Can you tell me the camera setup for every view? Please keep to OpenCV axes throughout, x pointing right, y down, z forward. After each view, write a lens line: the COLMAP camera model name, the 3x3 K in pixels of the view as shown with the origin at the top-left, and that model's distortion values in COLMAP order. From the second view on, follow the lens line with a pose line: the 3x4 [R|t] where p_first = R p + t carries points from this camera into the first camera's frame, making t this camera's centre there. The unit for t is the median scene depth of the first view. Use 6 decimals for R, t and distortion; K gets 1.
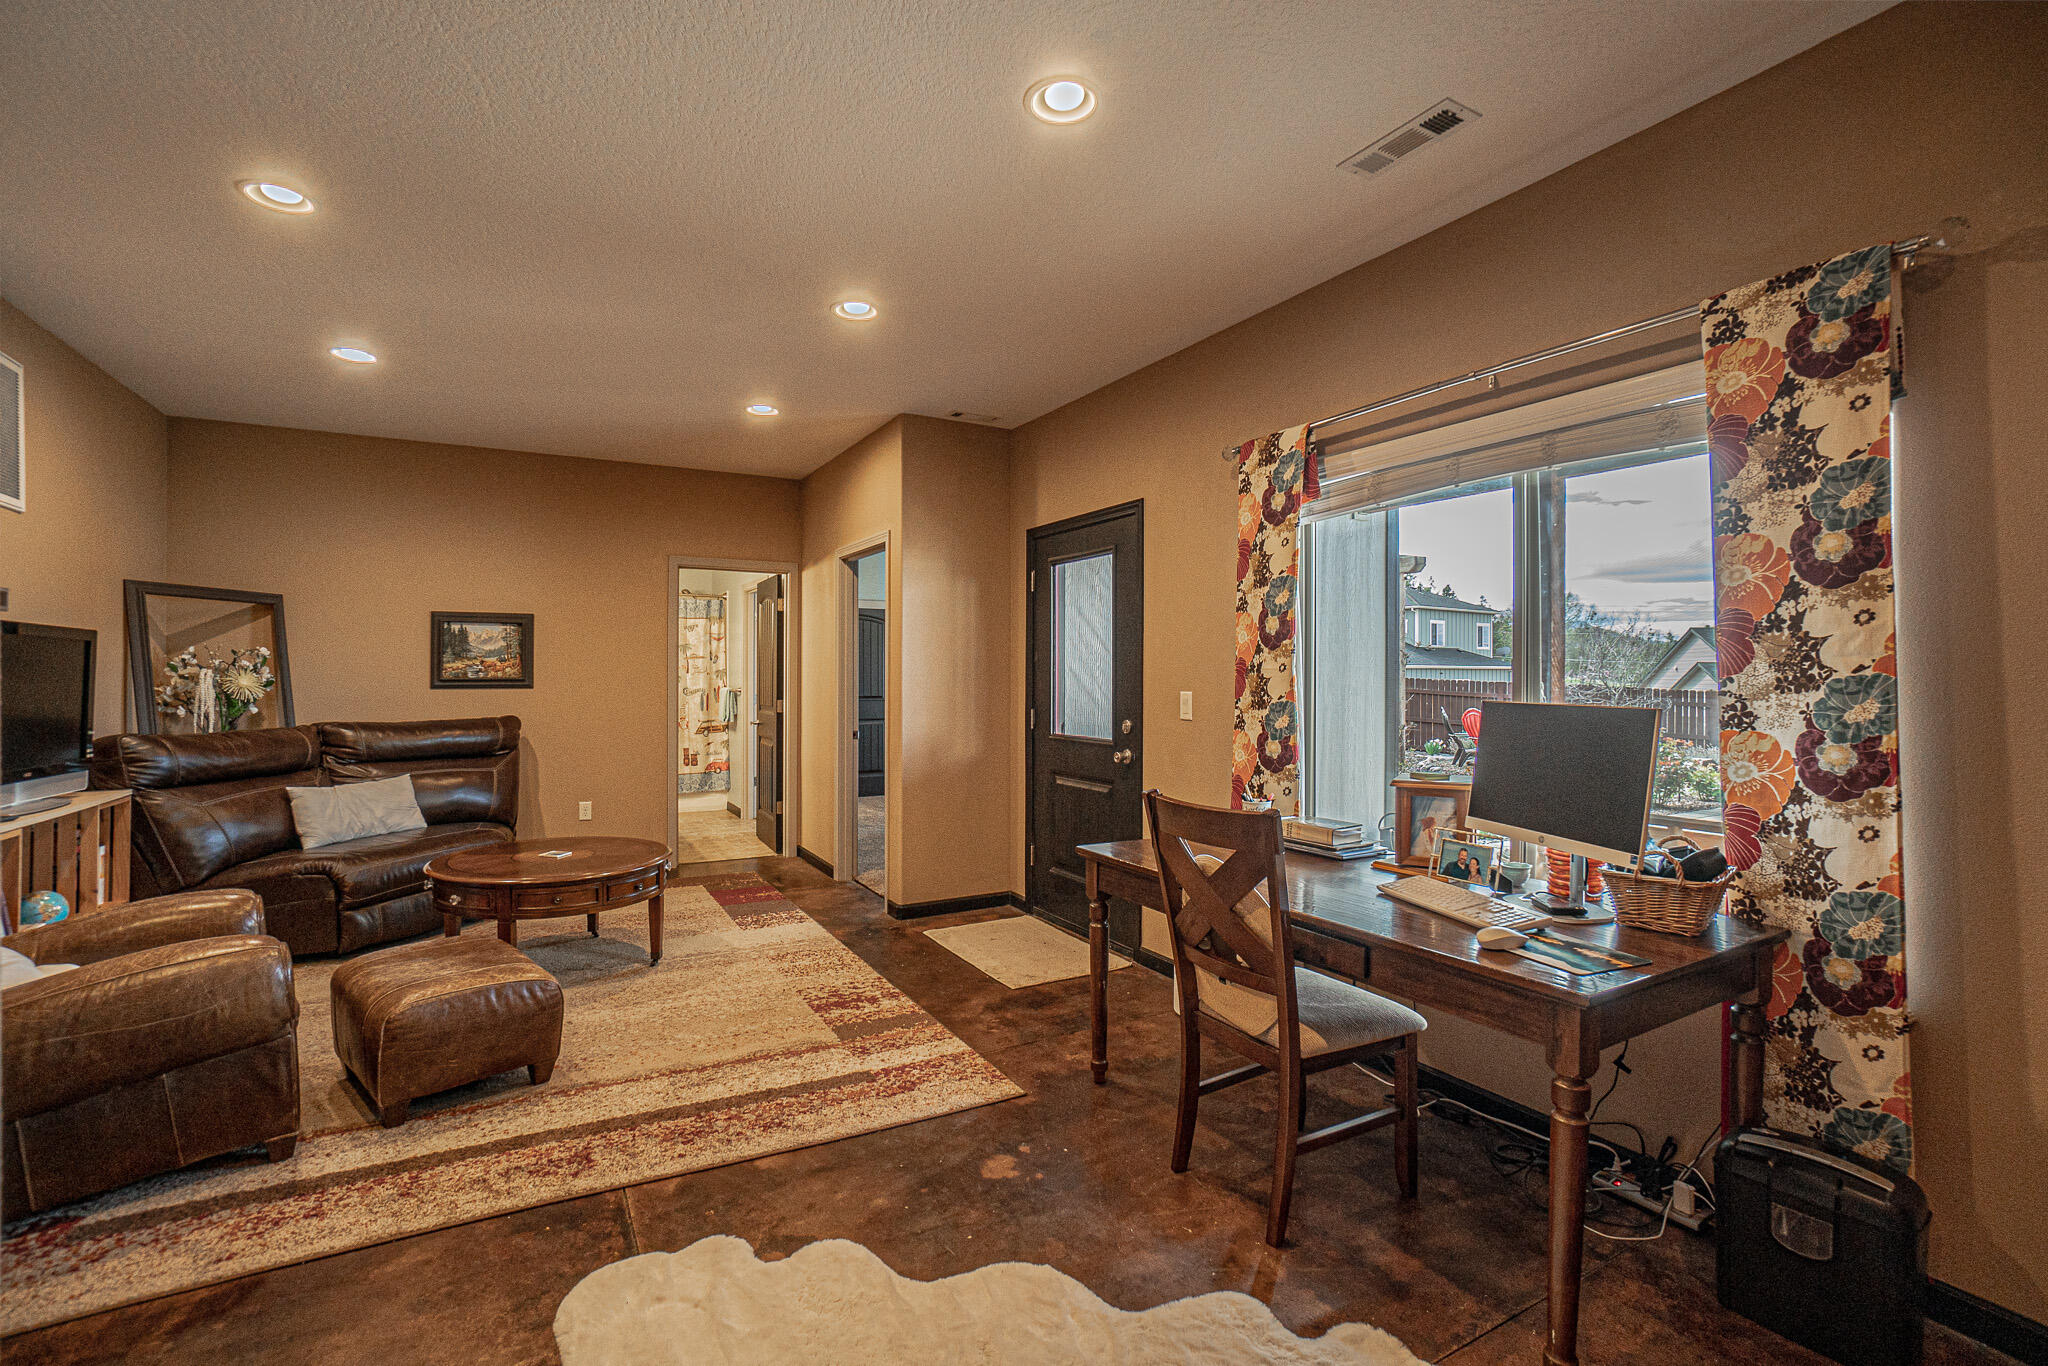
lens RADIAL K [[937.3, 0, 1031.9], [0, 937.3, 673.3], [0, 0, 1]] dist [-0.028938, 0.005374]
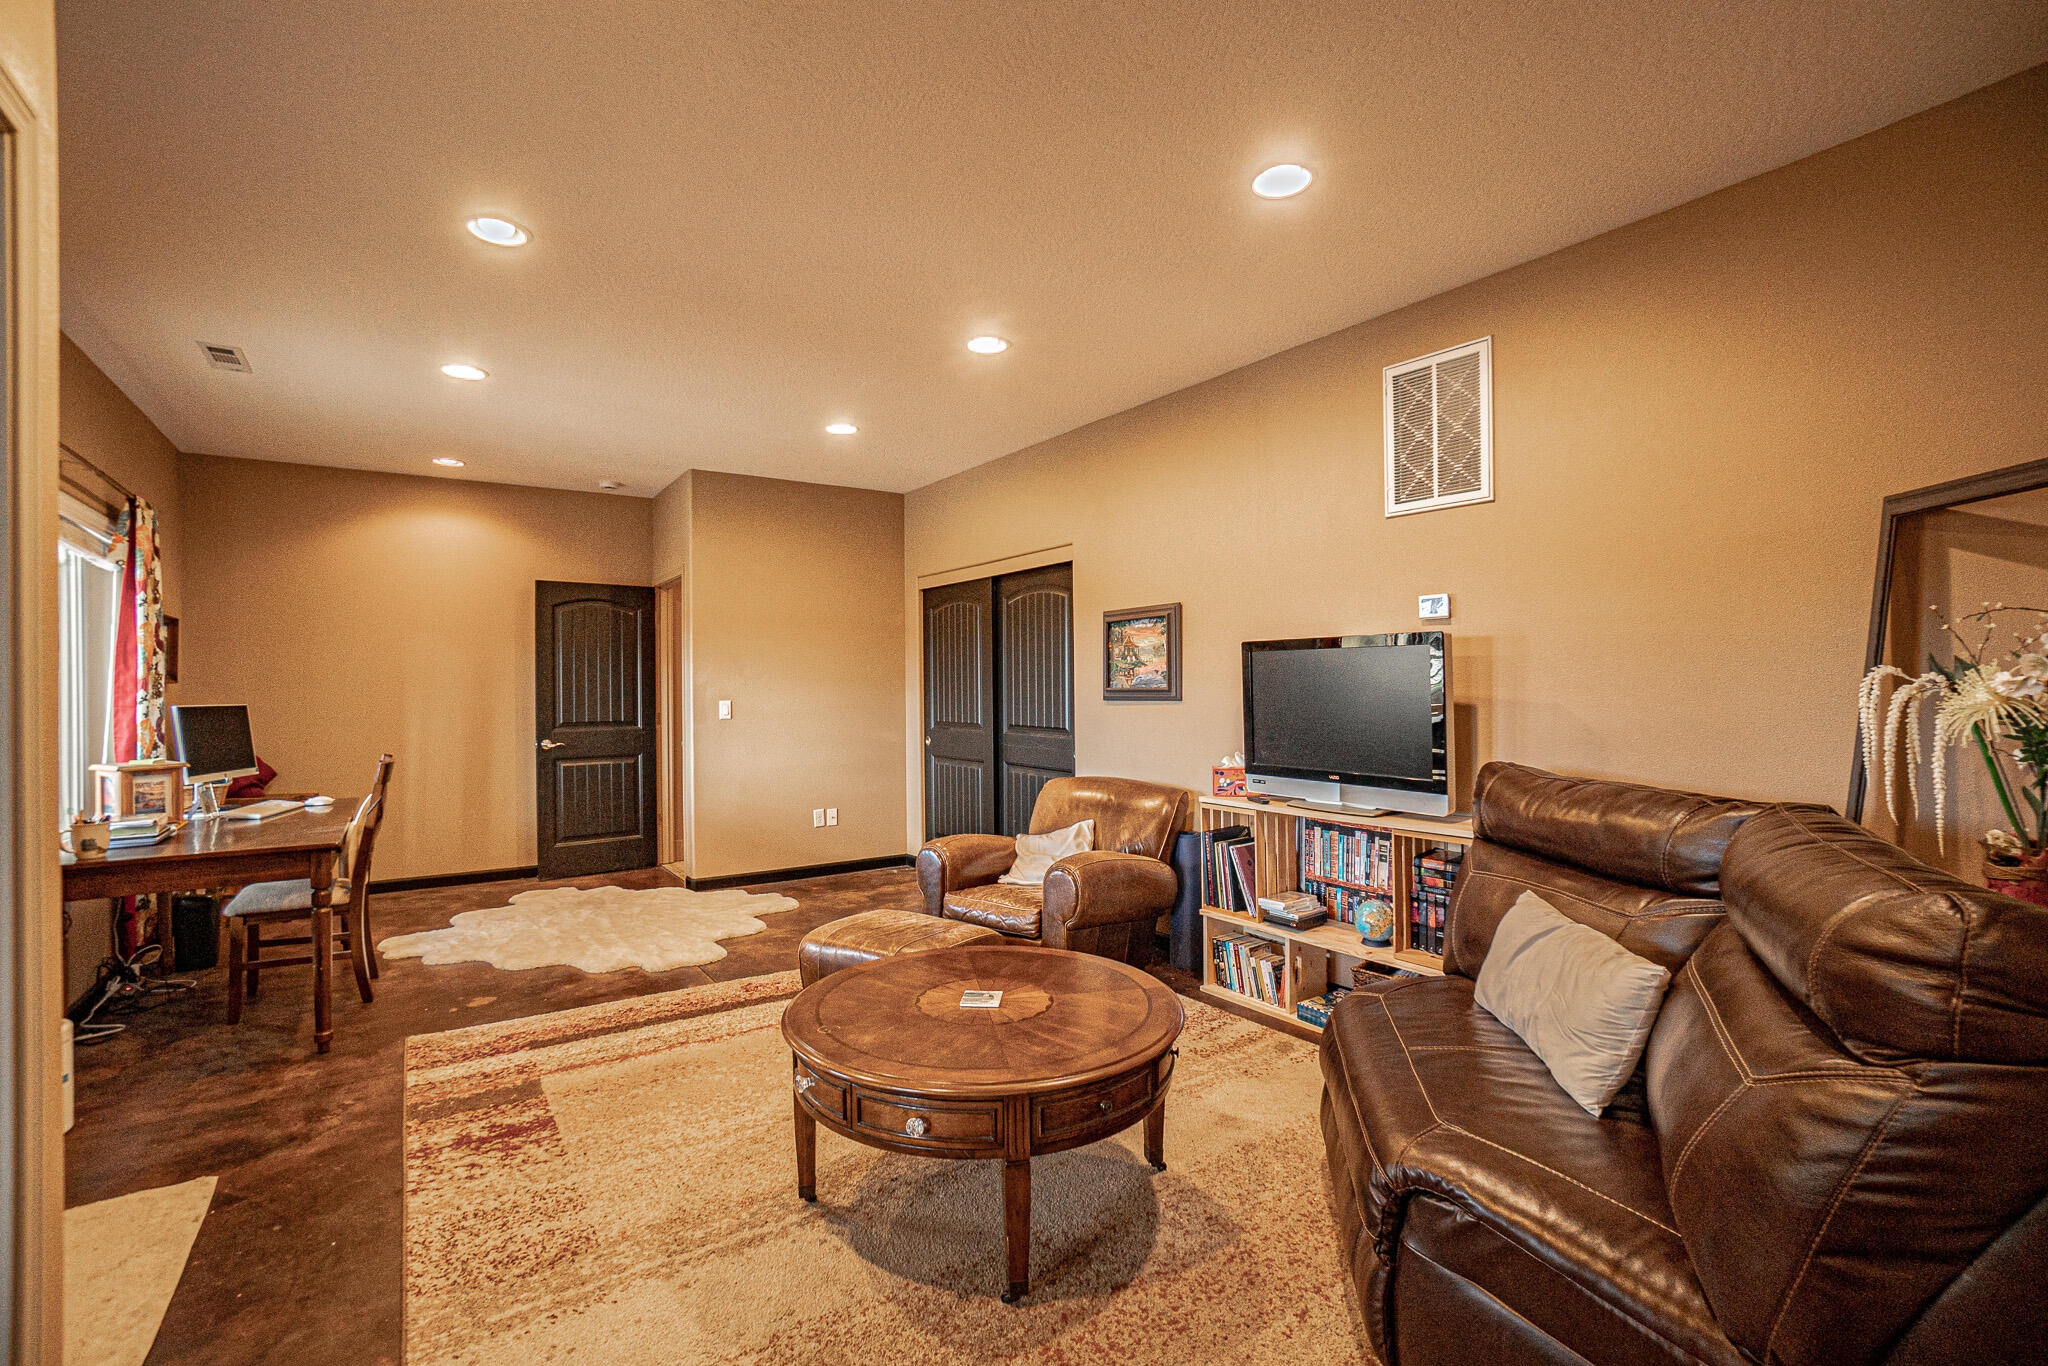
lens RADIAL K [[937.3, 0, 1017.1], [0, 937.3, 682.5], [0, 0, 1]] dist [-0.028938, 0.005374]
pose [[-0.997132, 0.002542, -0.075636, -0.555914], [0.003388, 0.999933, -0.011056, 0.008025], [0.075603, -0.011280, -0.997074, 1.785229]]
